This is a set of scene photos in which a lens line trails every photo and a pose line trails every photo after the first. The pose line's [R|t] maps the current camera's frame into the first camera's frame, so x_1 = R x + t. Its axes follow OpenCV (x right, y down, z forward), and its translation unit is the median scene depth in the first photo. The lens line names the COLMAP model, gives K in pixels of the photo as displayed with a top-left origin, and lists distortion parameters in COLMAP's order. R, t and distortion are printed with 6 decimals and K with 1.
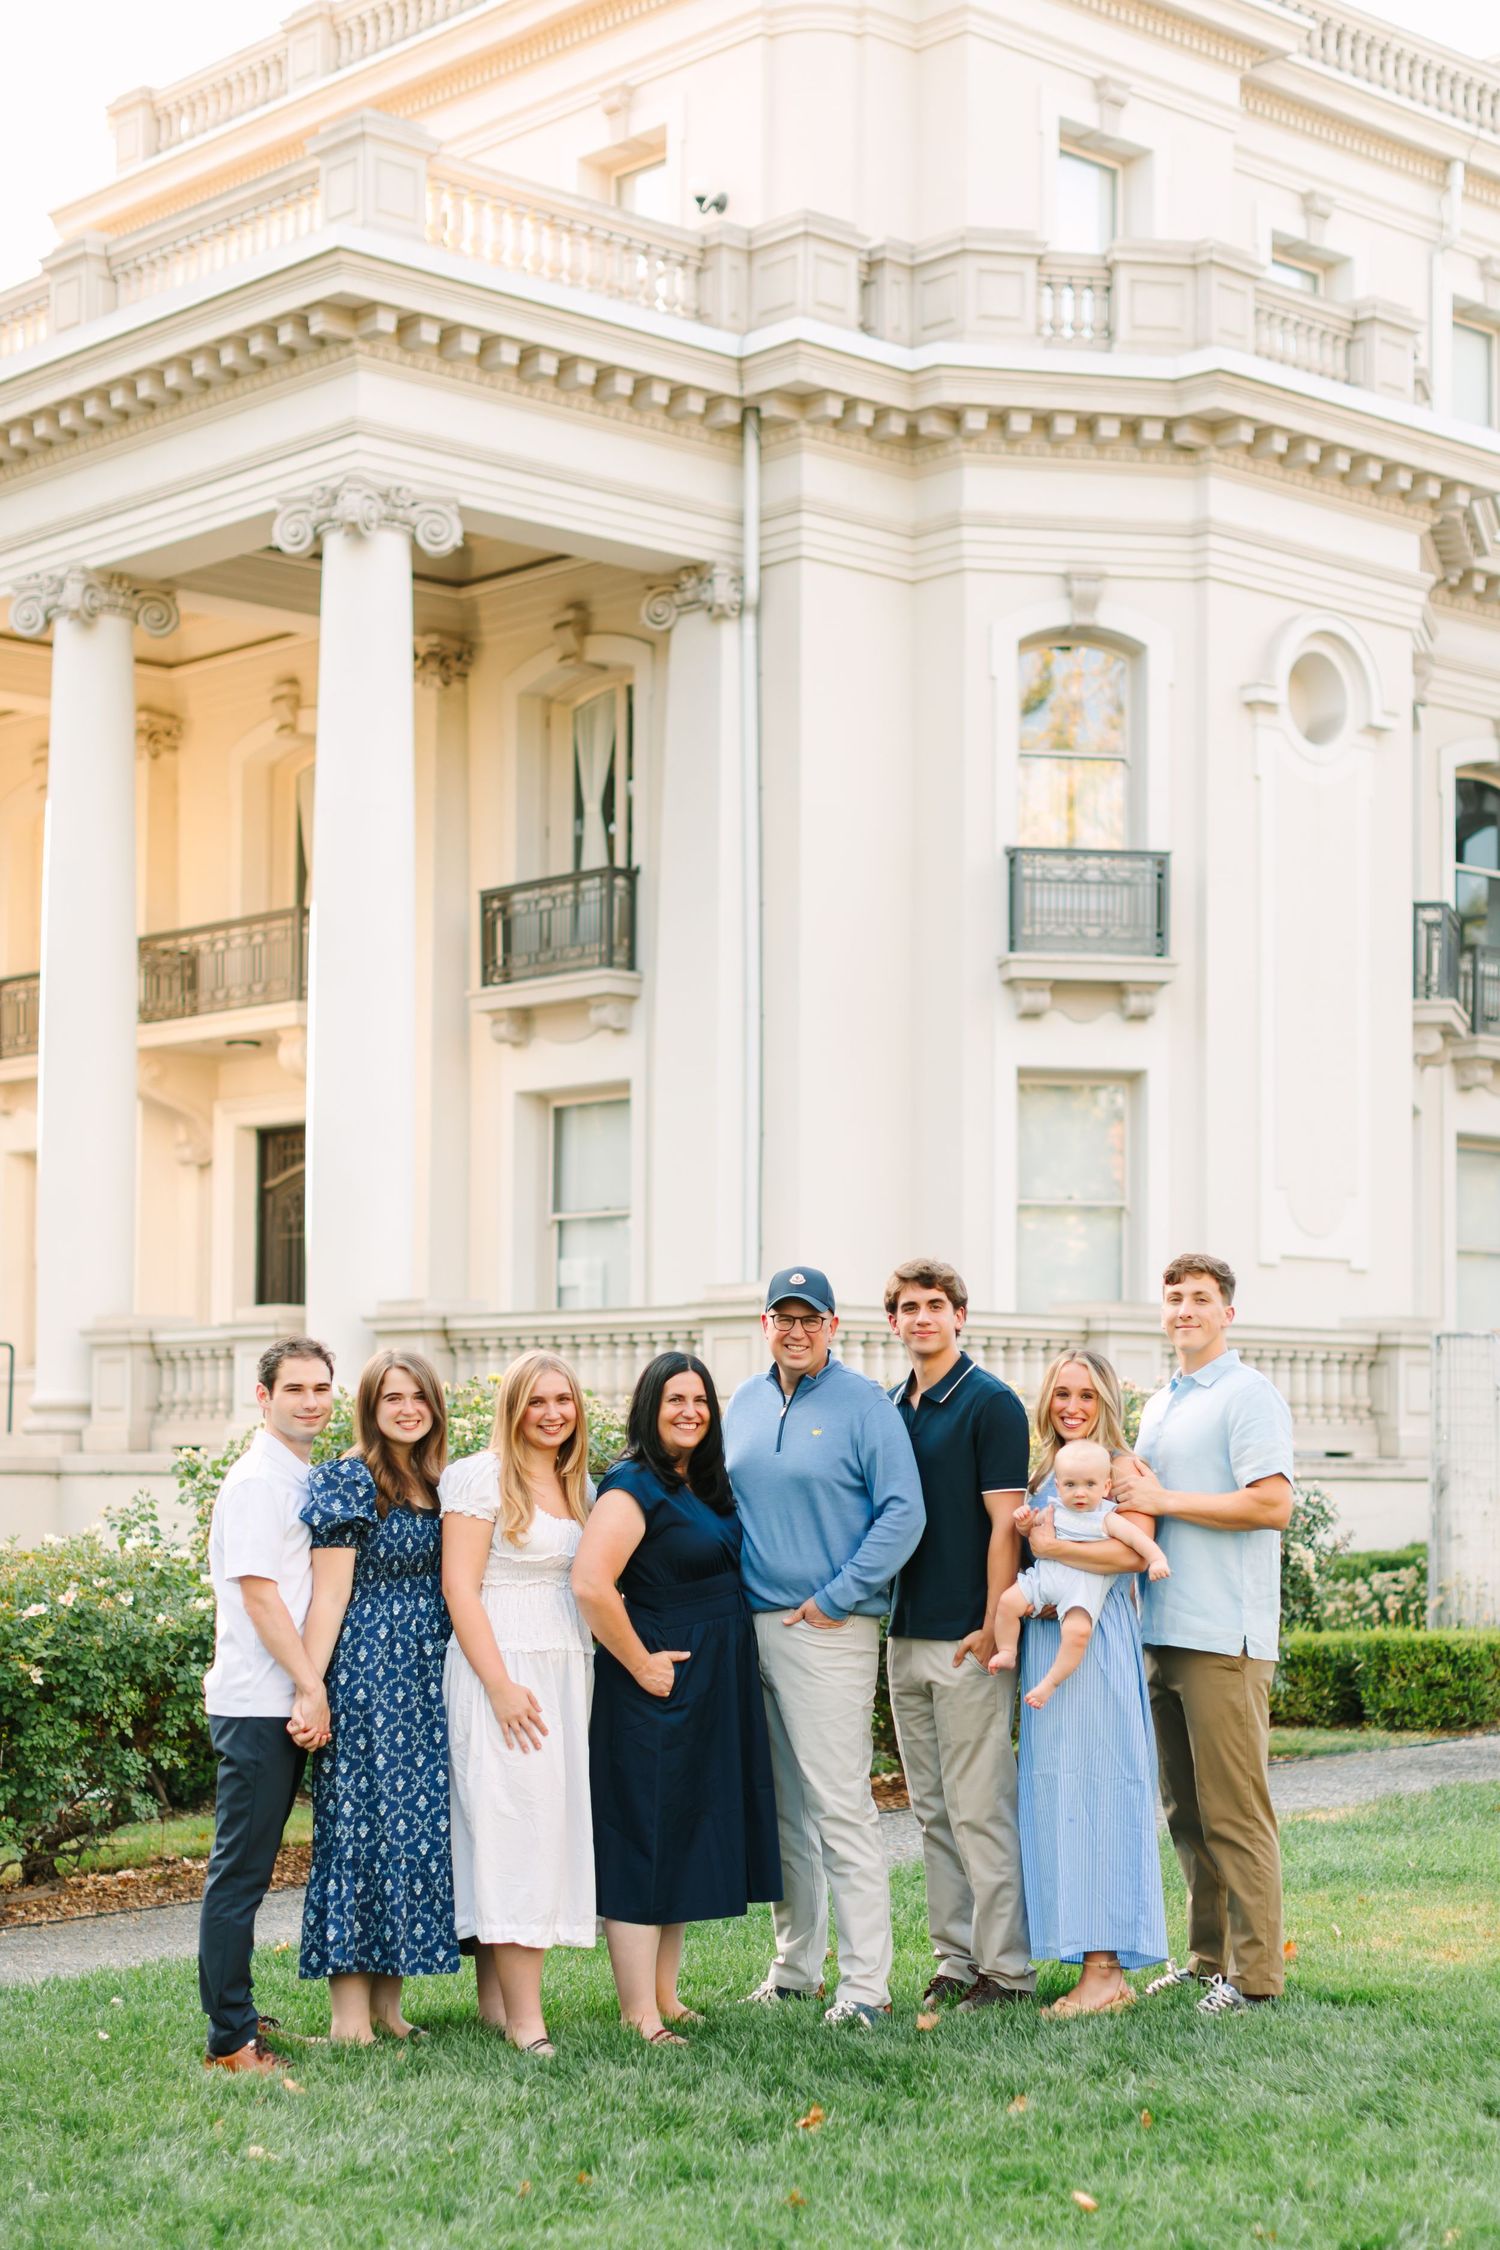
lens RADIAL K [[3794.0, 0, 827.7], [0, 3794.0, 1302.1], [0, 0, 1]] dist [0.030747, 0.049998]
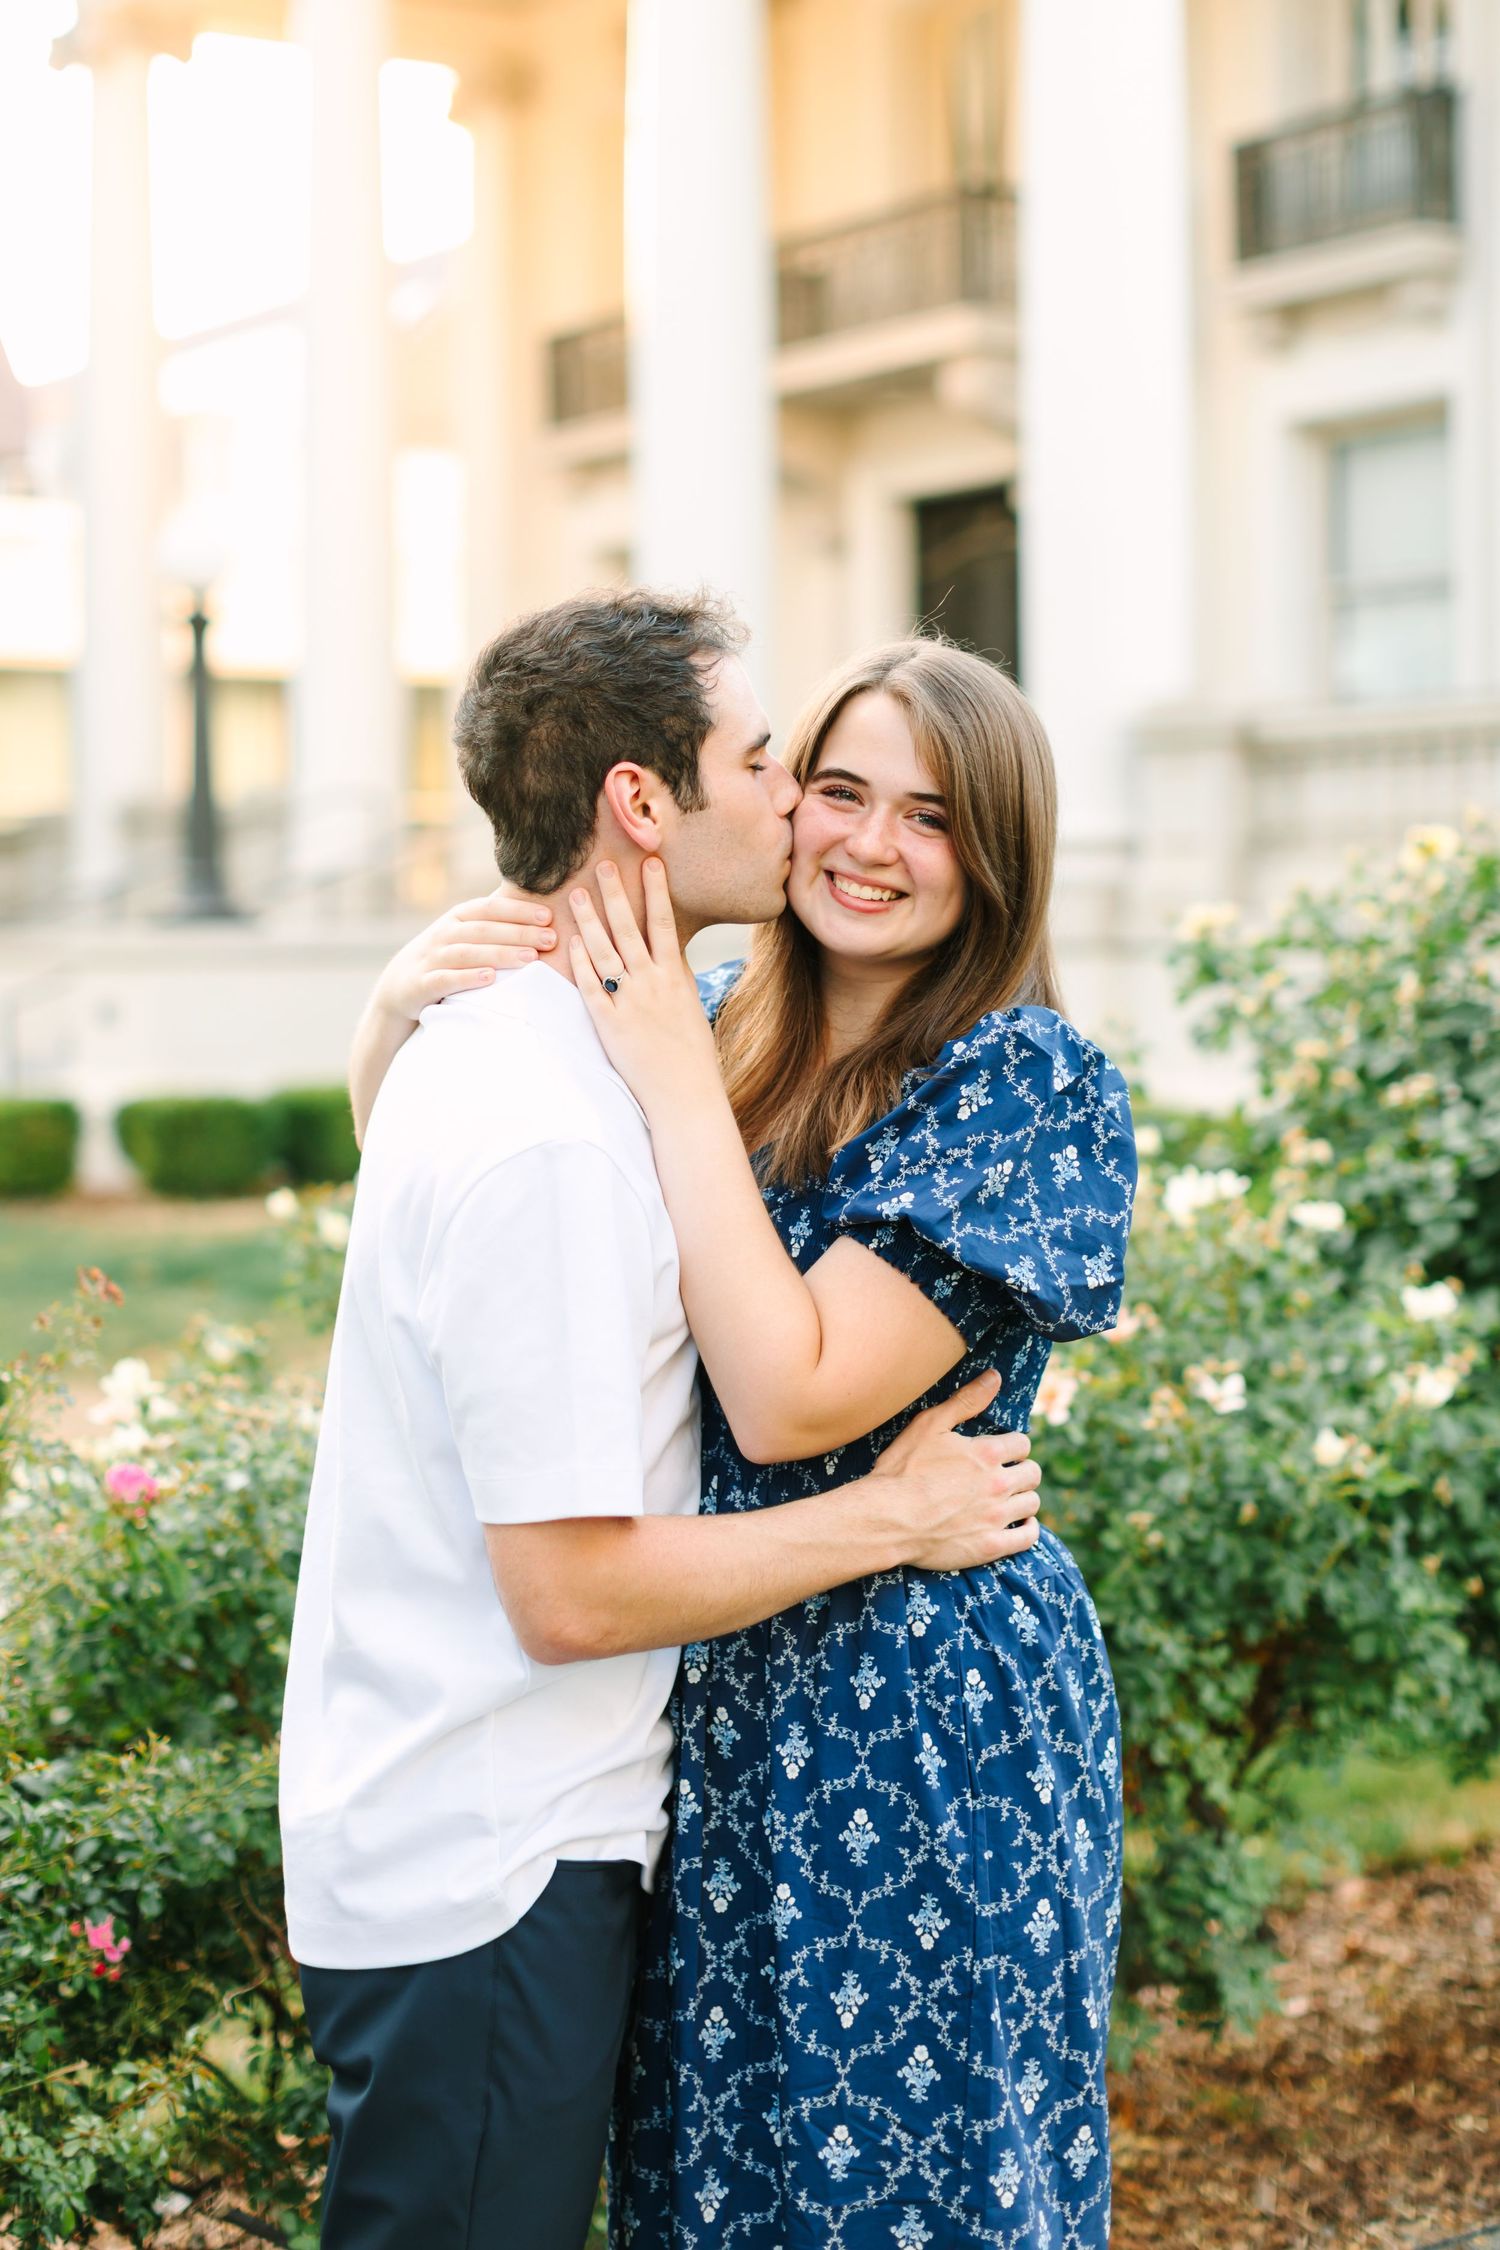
lens RADIAL K [[3828.6, 0, 742.0], [0, 3828.6, 967.6], [0, 0, 1]] dist [0.054576, -0.053702]
pose [[0.986081, -0.013067, -0.165752, -0.068071], [0.021746, 0.998479, 0.050657, 0.010700], [0.164838, -0.053556, 0.984866, 0.273047]]
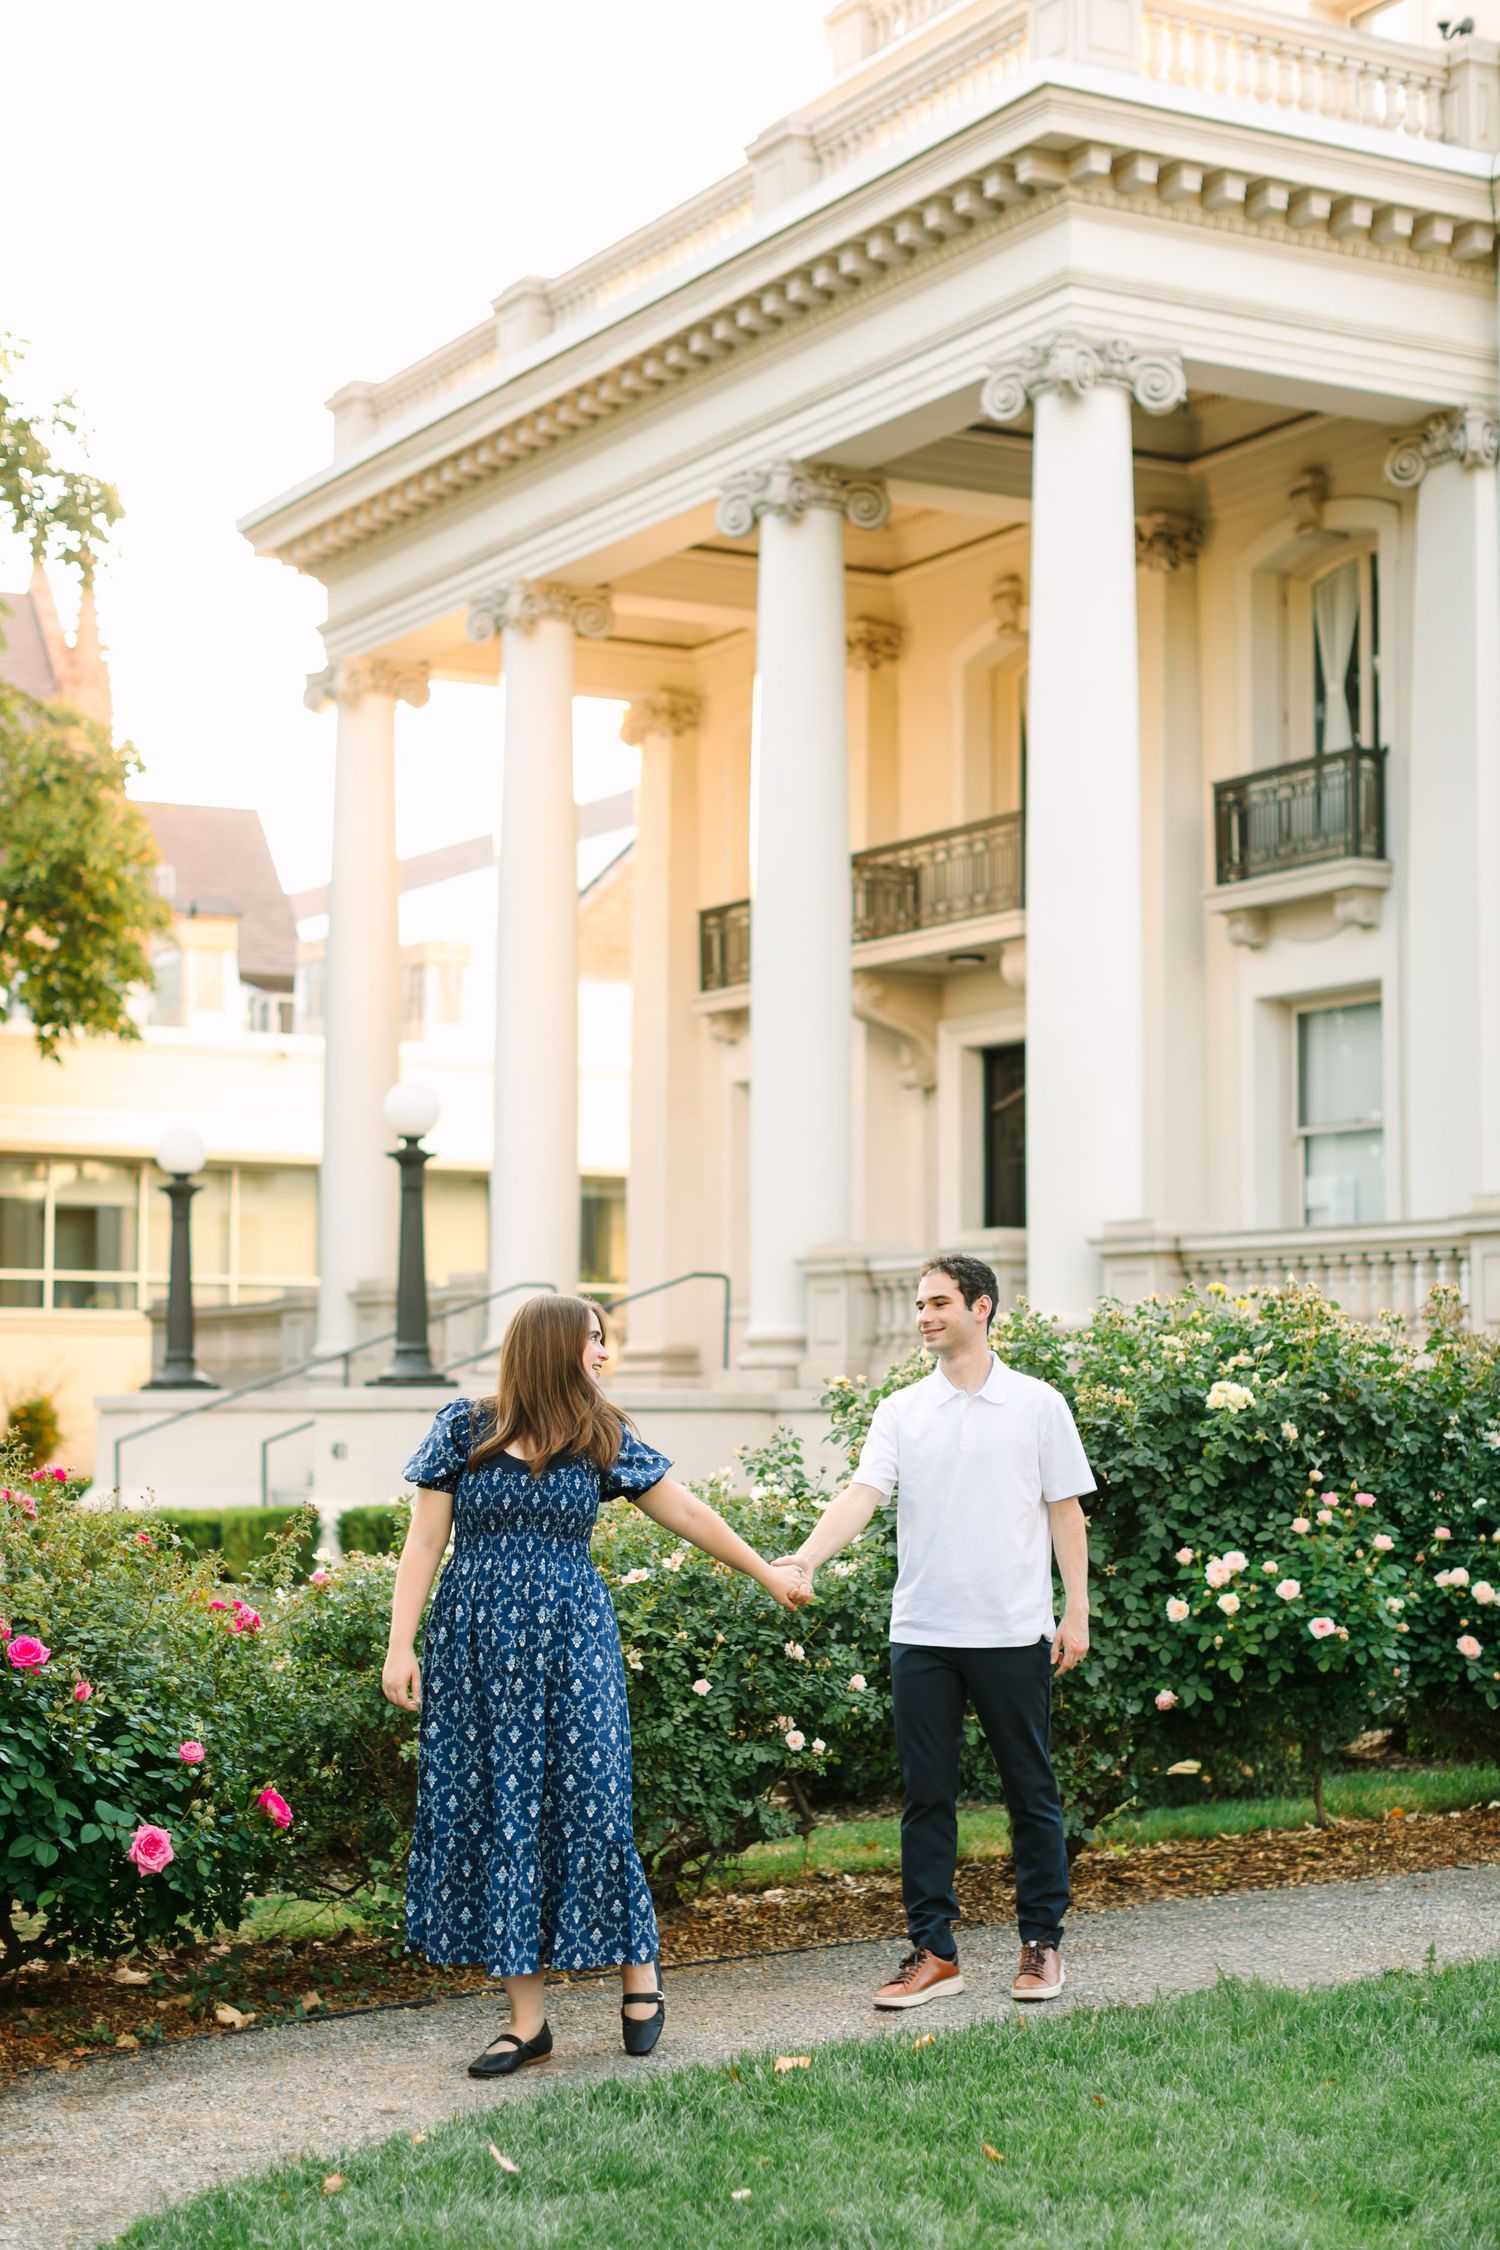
lens RADIAL K [[3658.1, 0, 681.6], [0, 3658.1, 1154.9], [0, 0, 1]] dist [0.033172, -0.076644]
pose [[0.970741, -0.019025, -0.239373, -0.005524], [0.012896, 0.999548, -0.027145, 0.005764], [0.239781, 0.023264, 0.970548, 0.108484]]
